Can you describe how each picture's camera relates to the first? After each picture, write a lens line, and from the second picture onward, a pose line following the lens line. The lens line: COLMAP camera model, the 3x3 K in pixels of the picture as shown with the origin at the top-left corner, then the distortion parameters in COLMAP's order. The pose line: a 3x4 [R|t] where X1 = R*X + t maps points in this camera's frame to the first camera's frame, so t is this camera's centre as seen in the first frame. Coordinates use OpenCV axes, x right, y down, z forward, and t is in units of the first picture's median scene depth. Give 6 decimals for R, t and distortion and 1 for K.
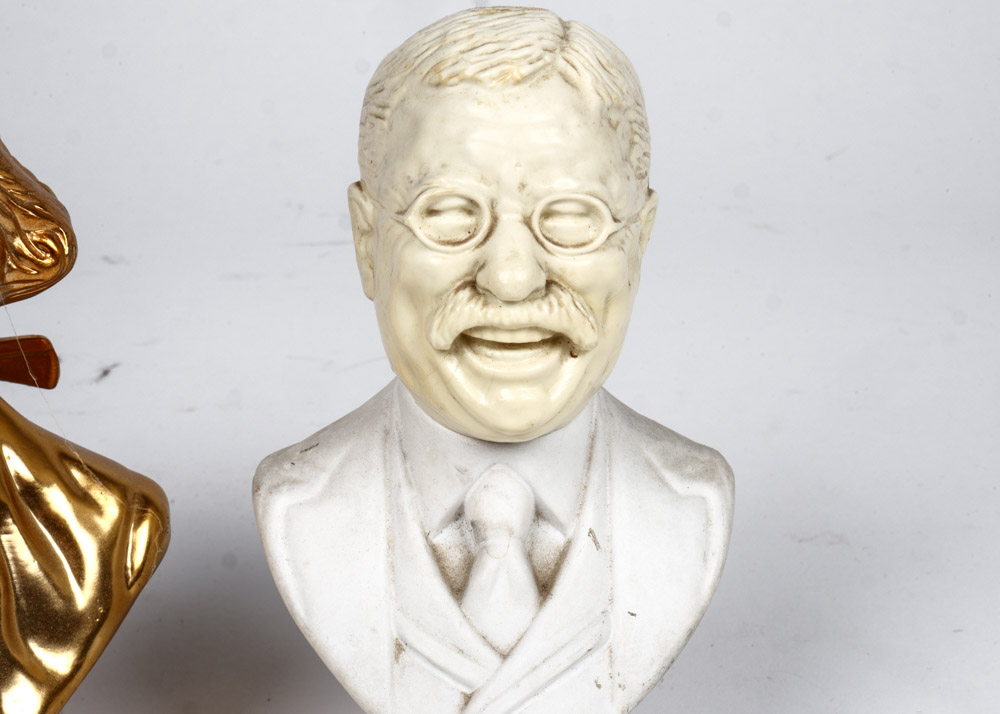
lens RADIAL K [[2041.7, 0, 497.5], [0, 2041.7, 351.7], [0, 0, 1]] dist [0.063647, 0.000000]
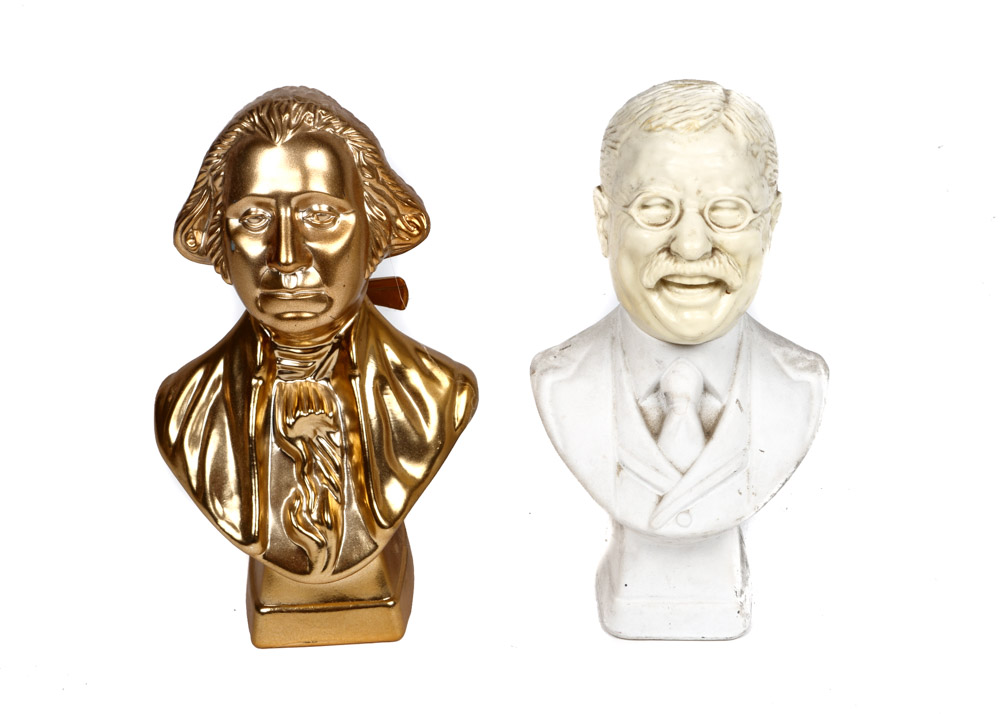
lens RADIAL K [[1917.9, 0, 499.2], [0, 1917.9, 358.6], [0, 0, 1]] dist [0.054368, 0.000000]
pose [[0.995587, 0.016762, -0.092335, -0.003057], [-0.013697, 0.999337, 0.033726, 0.005100], [0.092839, -0.032312, 0.995157, -0.552085]]
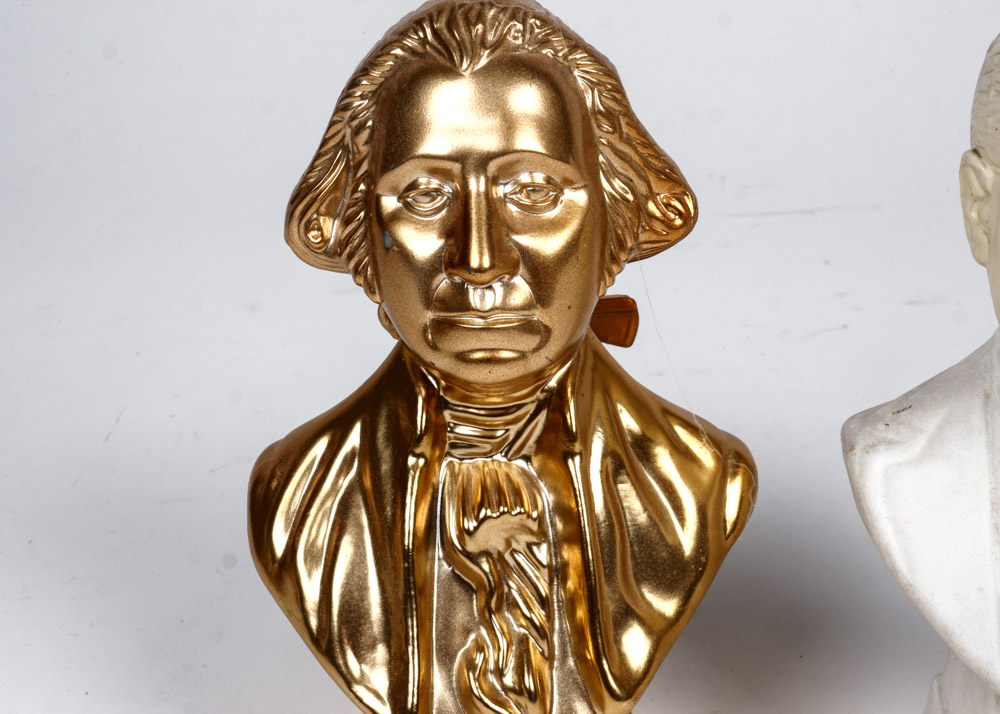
lens RADIAL K [[2041.7, 0, 499.3], [0, 2041.7, 358.9], [0, 0, 1]] dist [0.063647, 0.000000]
pose [[0.993051, 0.024113, -0.115190, -0.182320], [-0.022415, 0.999621, 0.016013, 0.010156], [0.115532, -0.013320, 0.993214, -0.041726]]
